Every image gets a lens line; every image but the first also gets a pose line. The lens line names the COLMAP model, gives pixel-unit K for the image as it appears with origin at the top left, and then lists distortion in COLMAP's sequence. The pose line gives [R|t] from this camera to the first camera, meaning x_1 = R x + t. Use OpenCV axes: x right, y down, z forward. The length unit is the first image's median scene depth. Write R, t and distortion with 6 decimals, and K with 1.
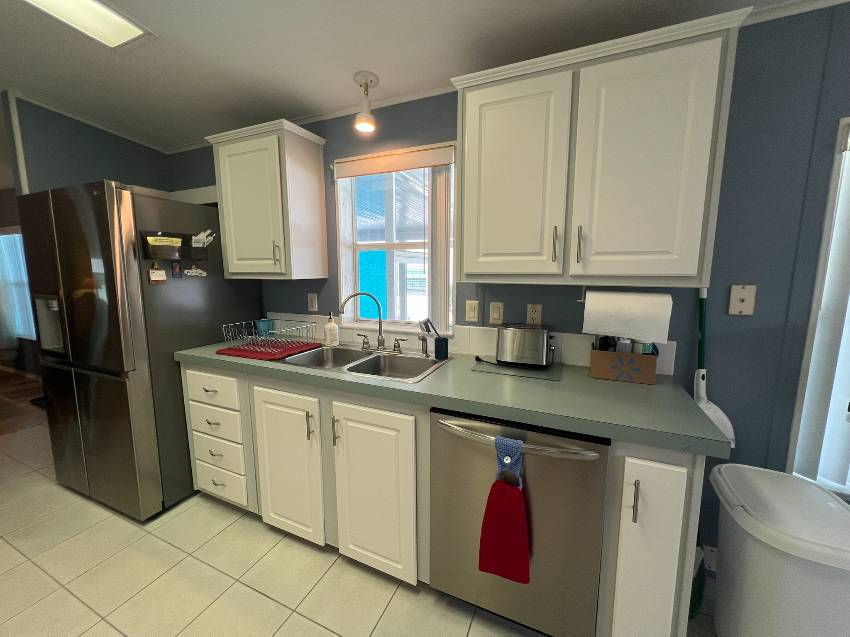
lens RADIAL K [[343.0, 0, 423.0], [0, 343.0, 317.0], [0, 0, 1]] dist [0.000104, 0.000427]
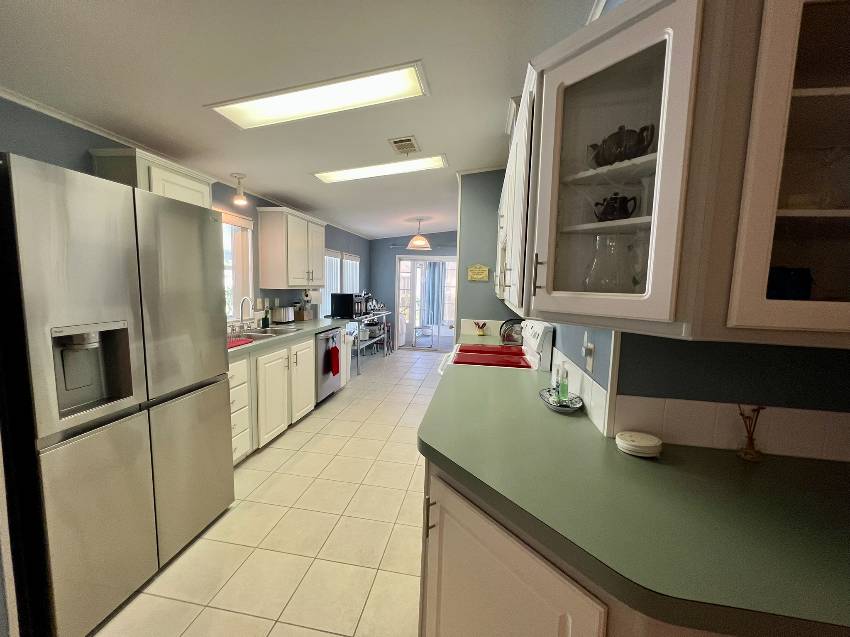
lens RADIAL K [[343.0, 0, 423.0], [0, 343.0, 317.0], [0, 0, 1]] dist [0.000104, 0.000427]
pose [[-0.252369, -0.102213, 0.962217, -1.990065], [0.105858, 0.985520, 0.132453, -0.103886], [-0.961823, 0.135285, -0.237894, 0.572099]]
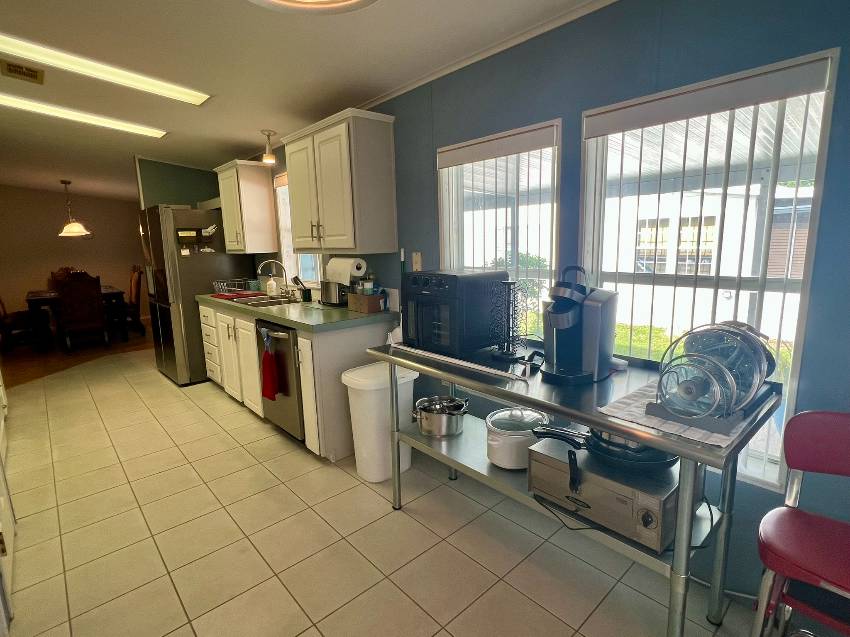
lens RADIAL K [[431.7, 0, 424.2], [0, 431.7, 319.7], [0, 0, 1]] dist [0.000558, -0.000110]
pose [[0.916935, 0.046276, -0.396345, 1.237895], [-0.031929, 0.998577, 0.042724, 0.092638], [0.397758, -0.026520, 0.917107, -0.573994]]
